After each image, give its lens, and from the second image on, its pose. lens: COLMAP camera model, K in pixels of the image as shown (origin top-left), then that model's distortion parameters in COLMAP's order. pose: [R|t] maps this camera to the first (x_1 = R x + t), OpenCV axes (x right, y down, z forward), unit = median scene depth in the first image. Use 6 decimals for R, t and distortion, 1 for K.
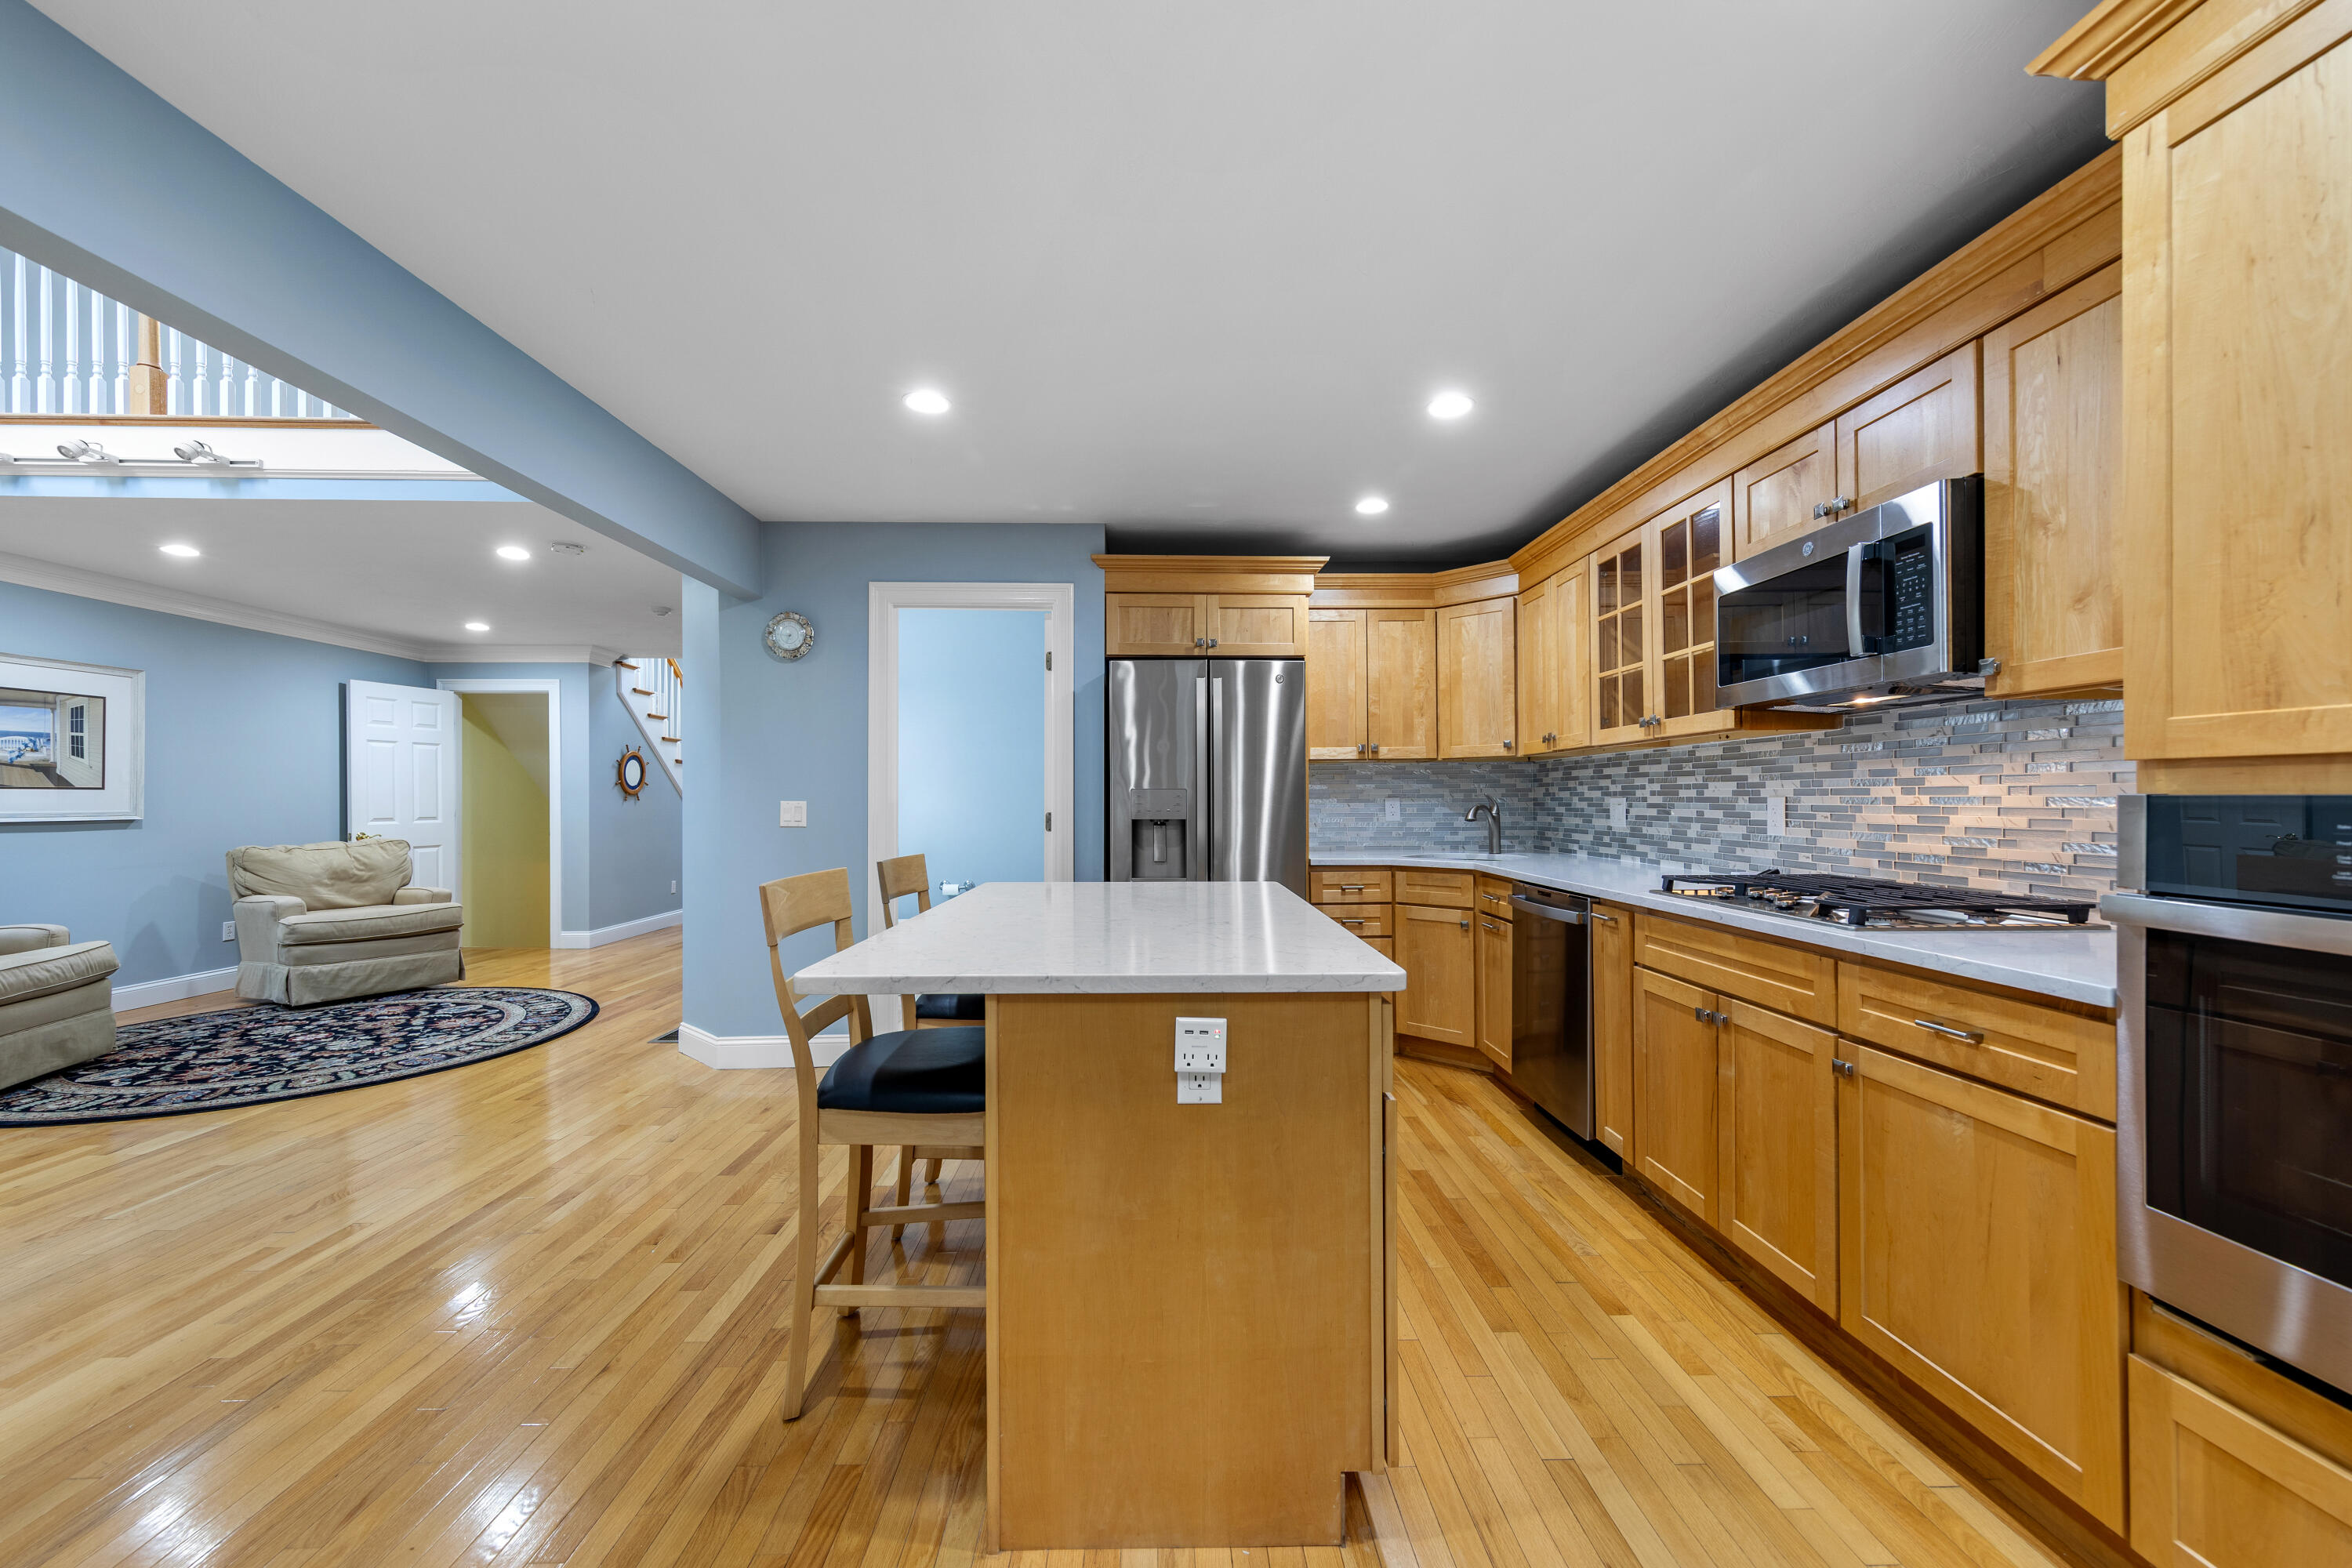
lens RADIAL K [[918.7, 0, 1189.5], [0, 918.7, 787.1], [0, 0, 1]] dist [0.006104, -0.000441]
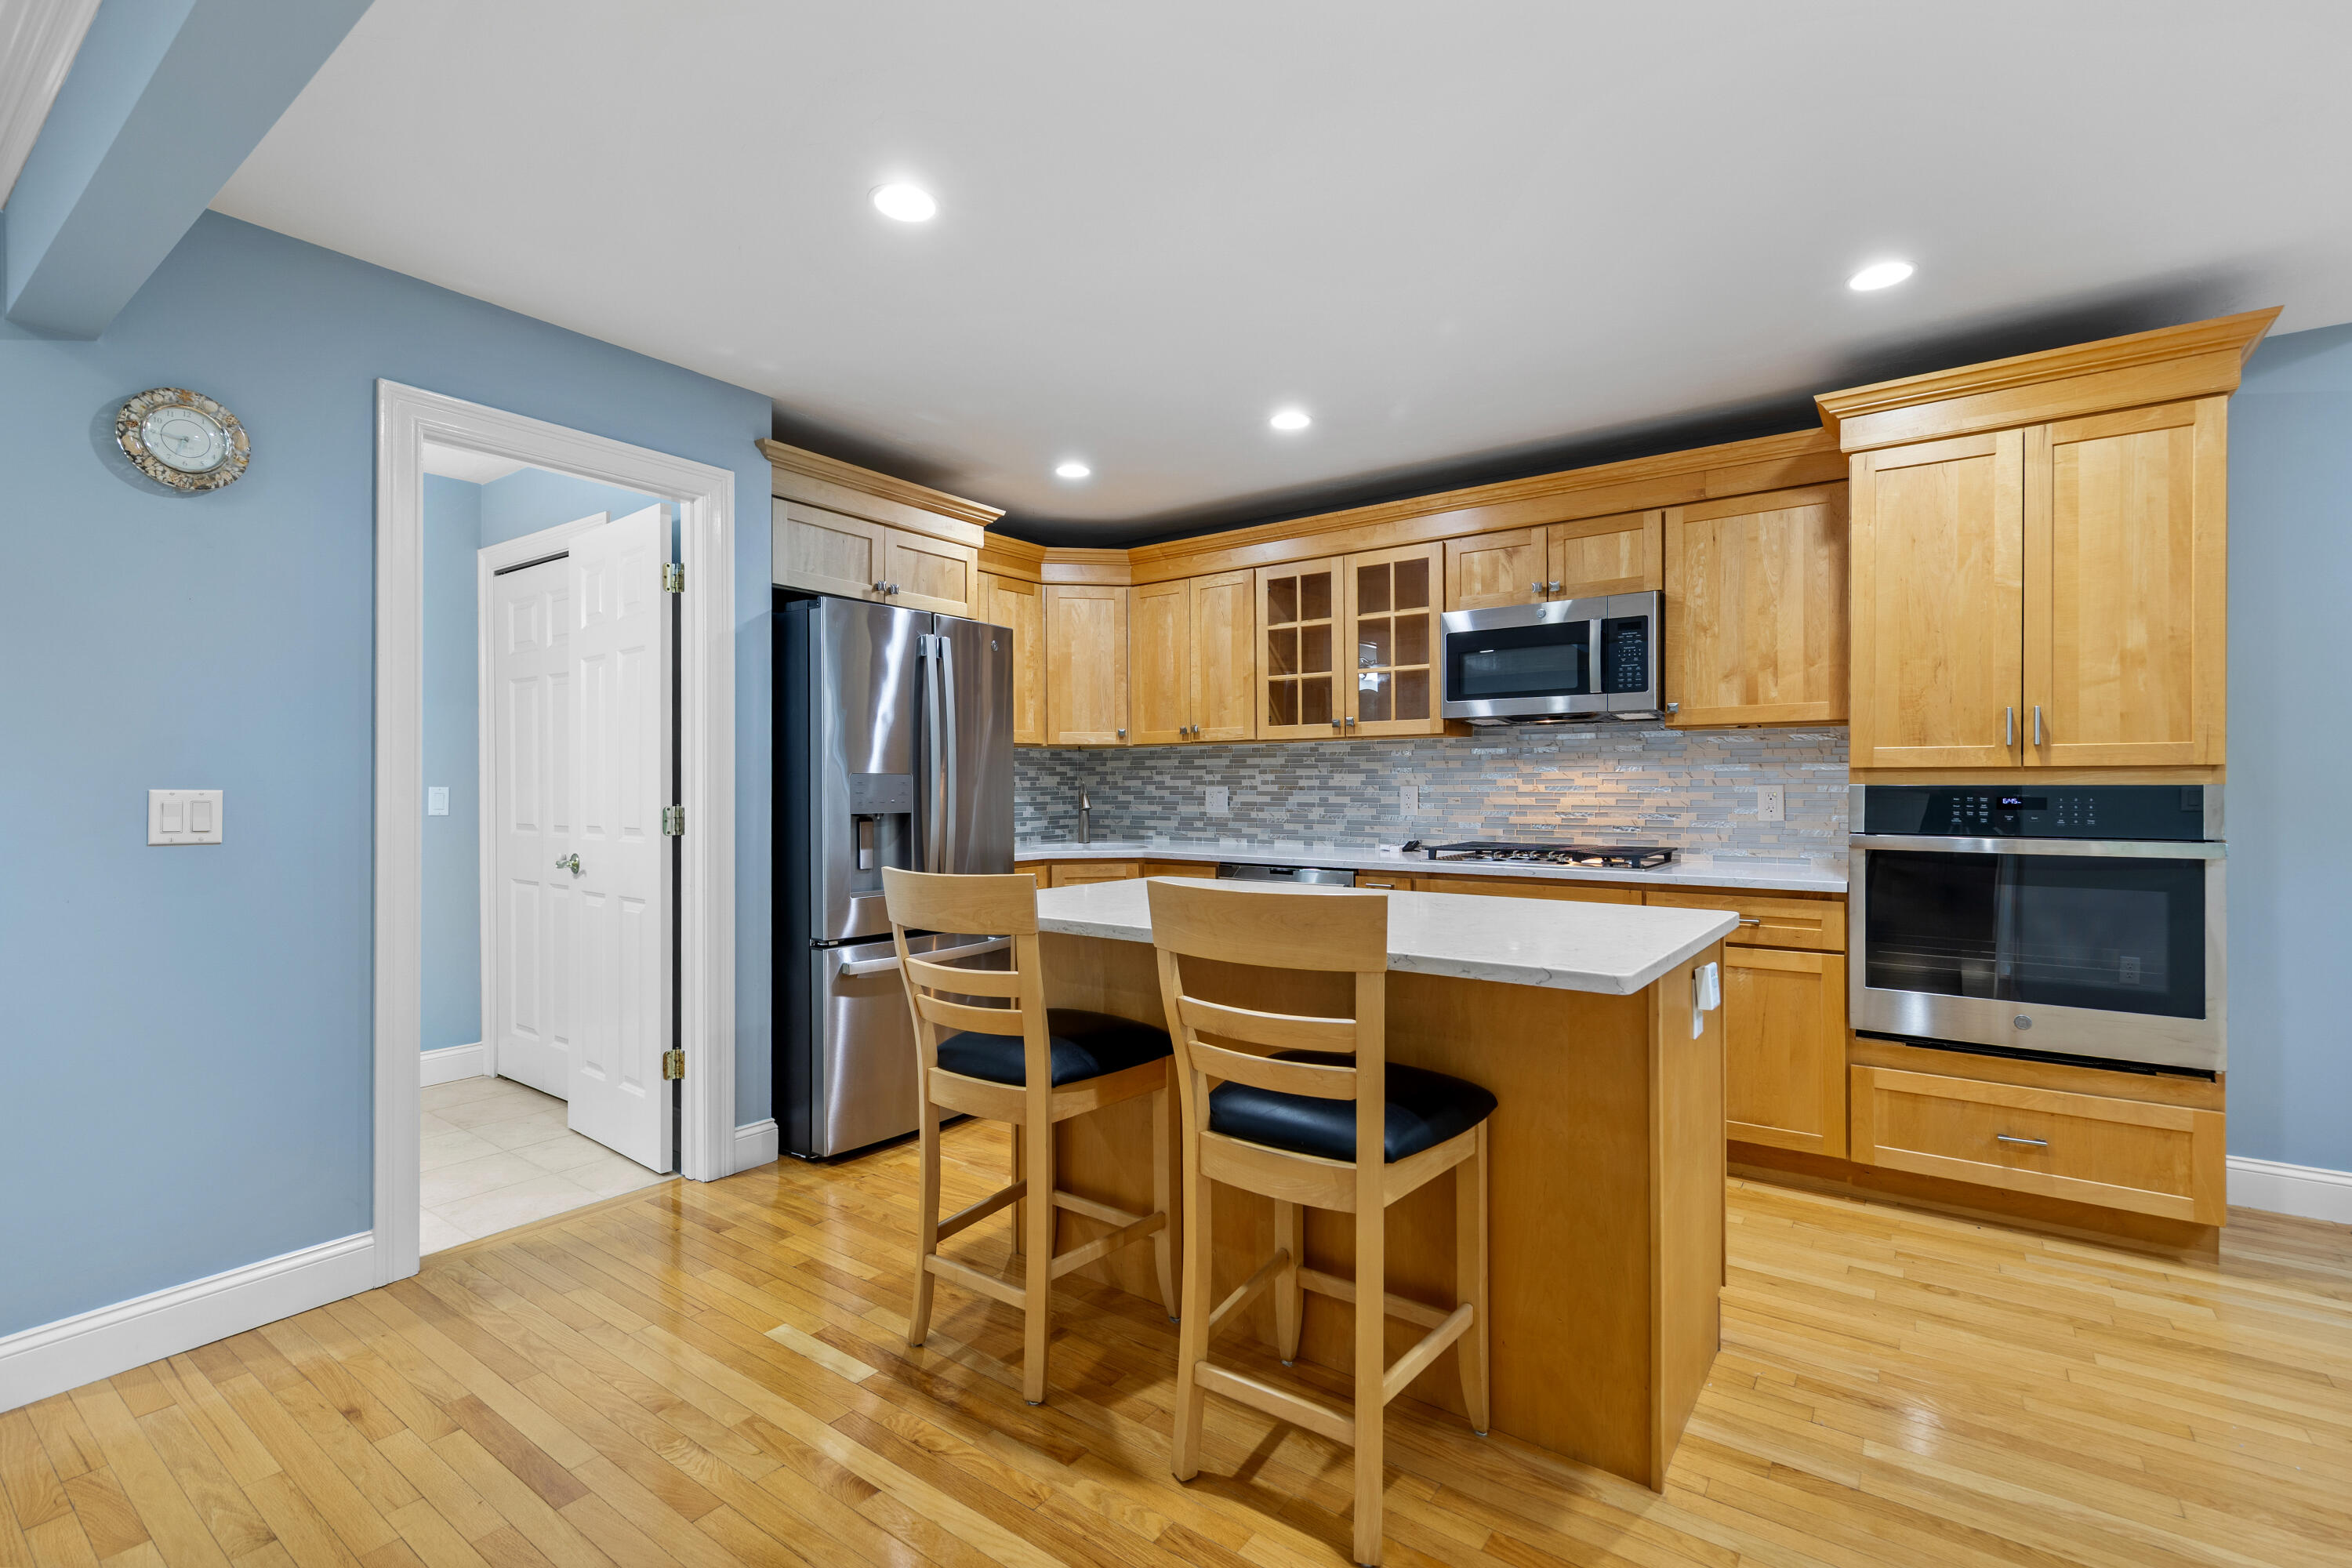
lens RADIAL K [[1046.5, 0, 1199.8], [0, 1046.5, 777.6], [0, 0, 1]] dist [0.006621, -0.001383]
pose [[0.602224, 0.008984, 0.798277, -0.729492], [-0.010746, 0.999937, -0.003147, 0.006671], [-0.798255, -0.006683, 0.602283, 0.338118]]
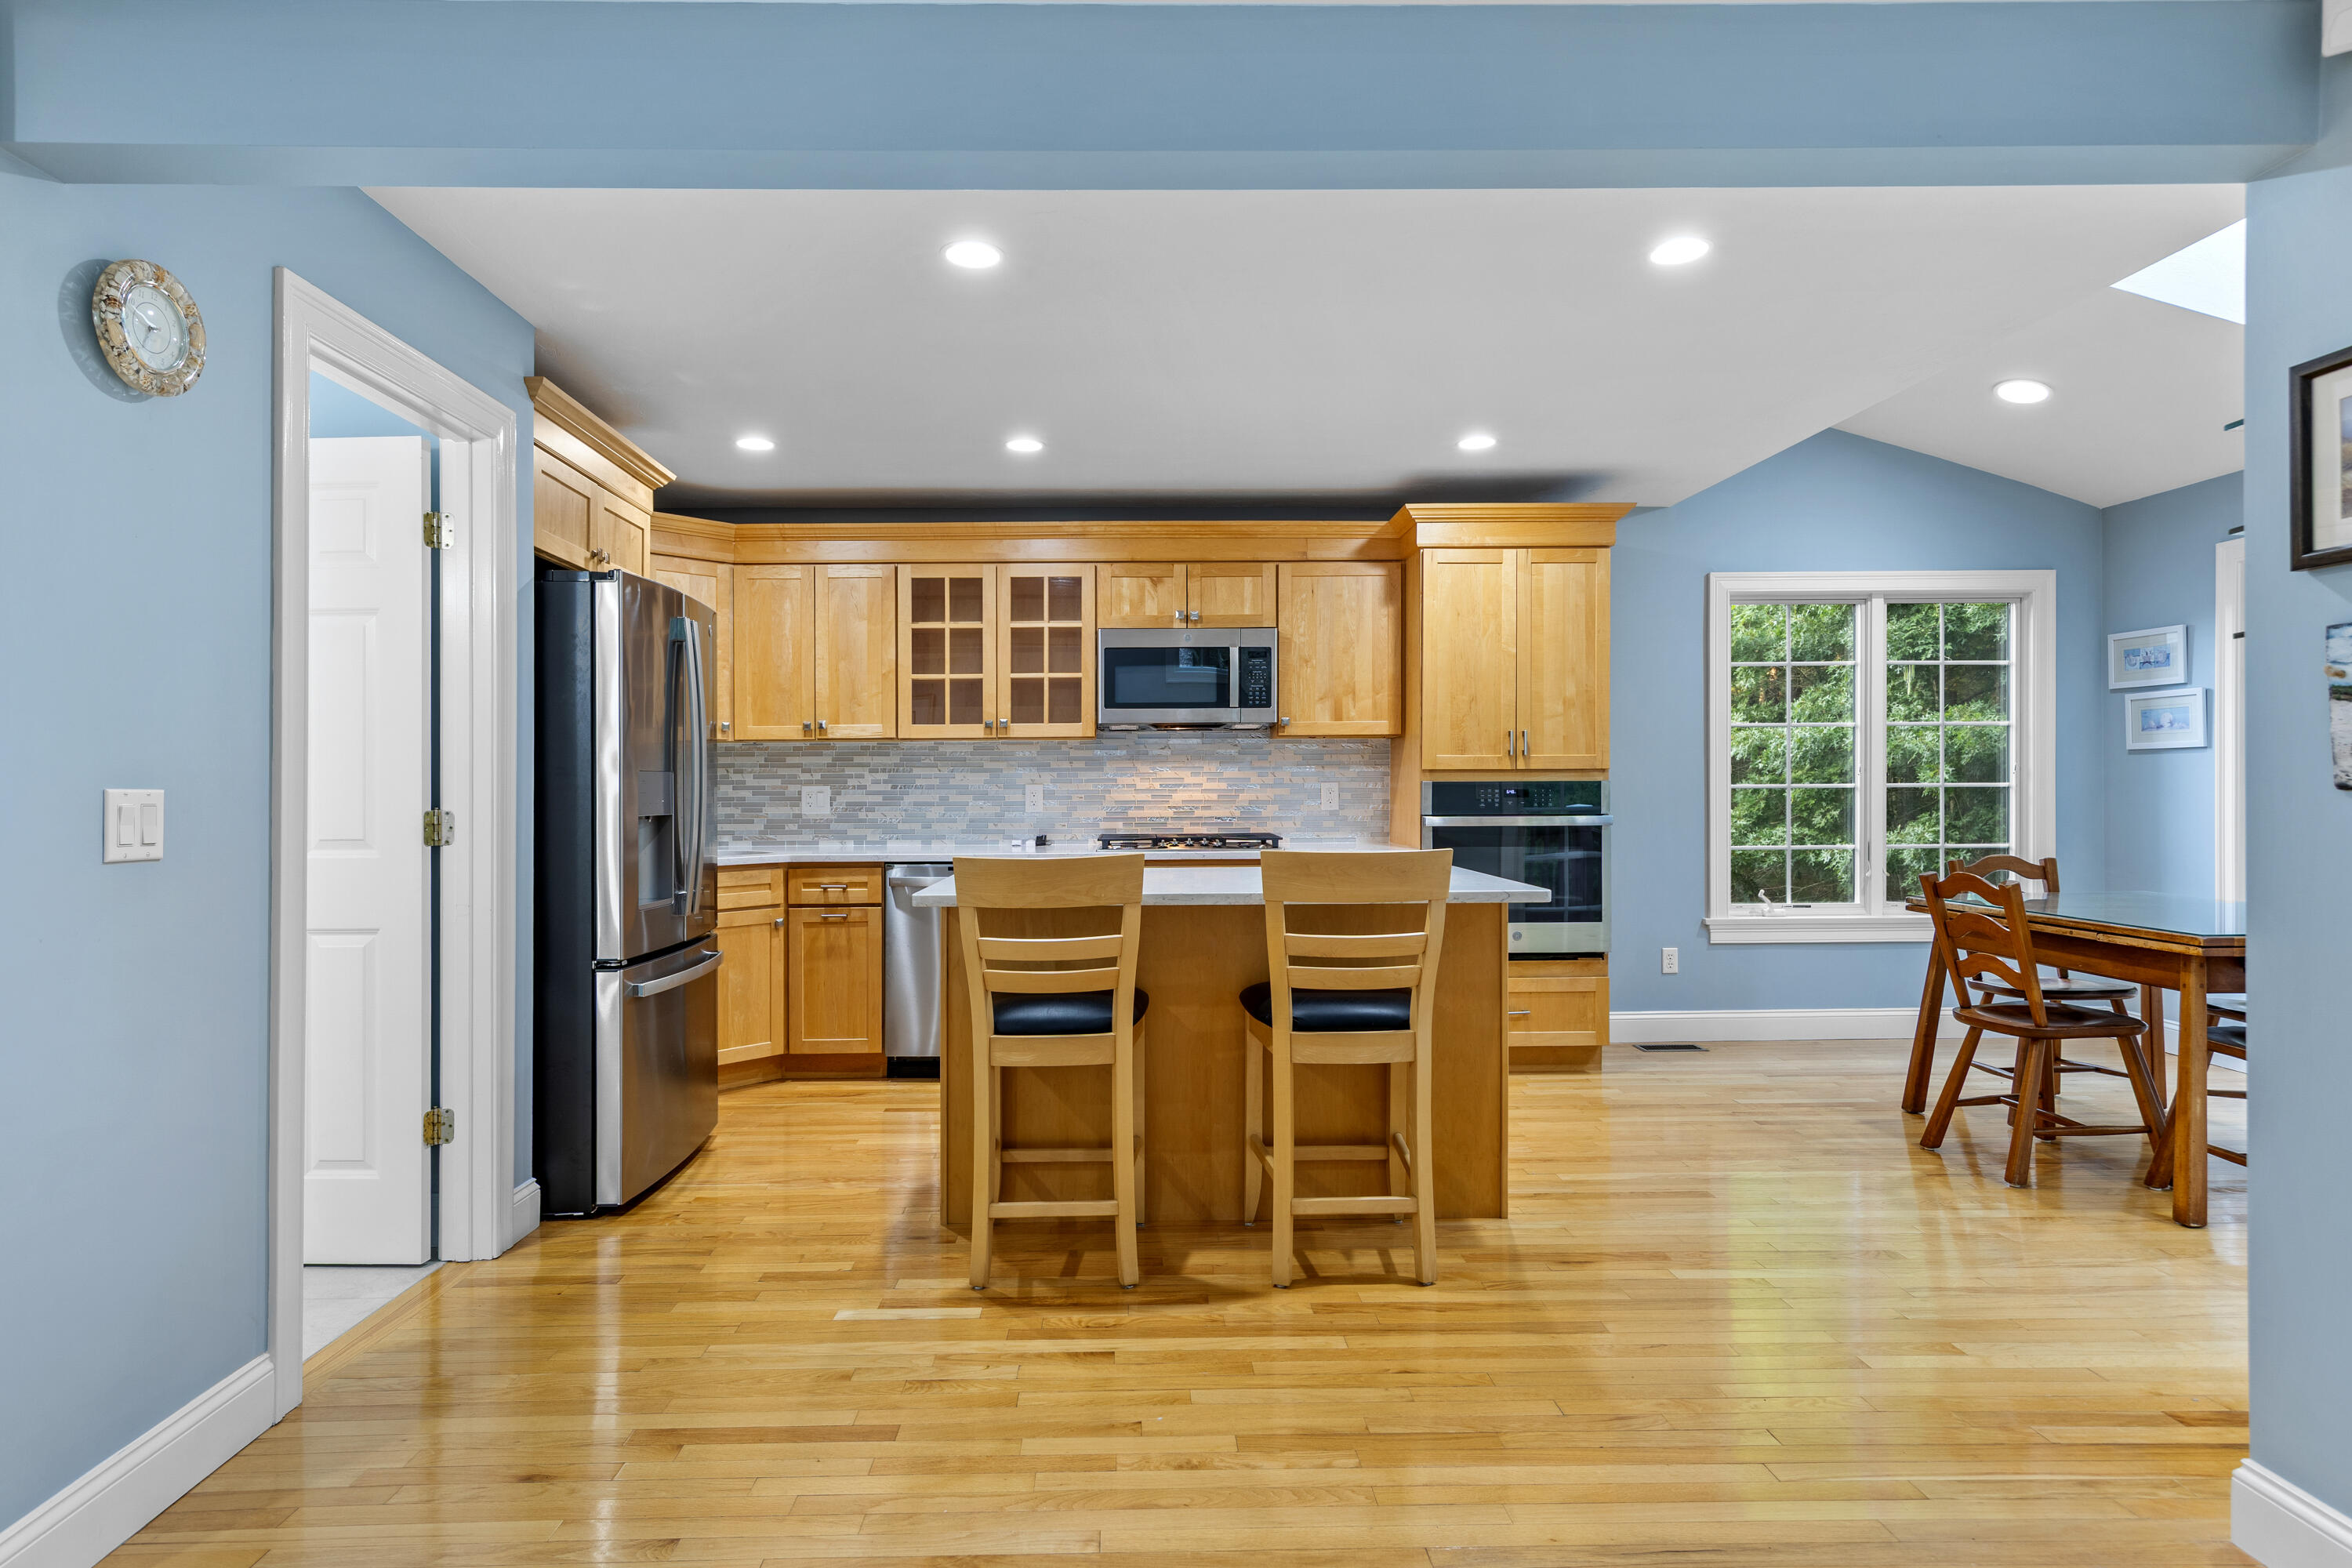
lens RADIAL K [[1222.2, 0, 1176.4], [0, 1222.2, 775.3], [0, 0, 1]] dist [0.001726, -0.000728]
pose [[-0.006419, 0.011658, 0.999911, -1.209952], [-0.006448, 0.999911, -0.011699, 0.017145], [-0.999959, -0.006523, -0.006343, 0.792816]]
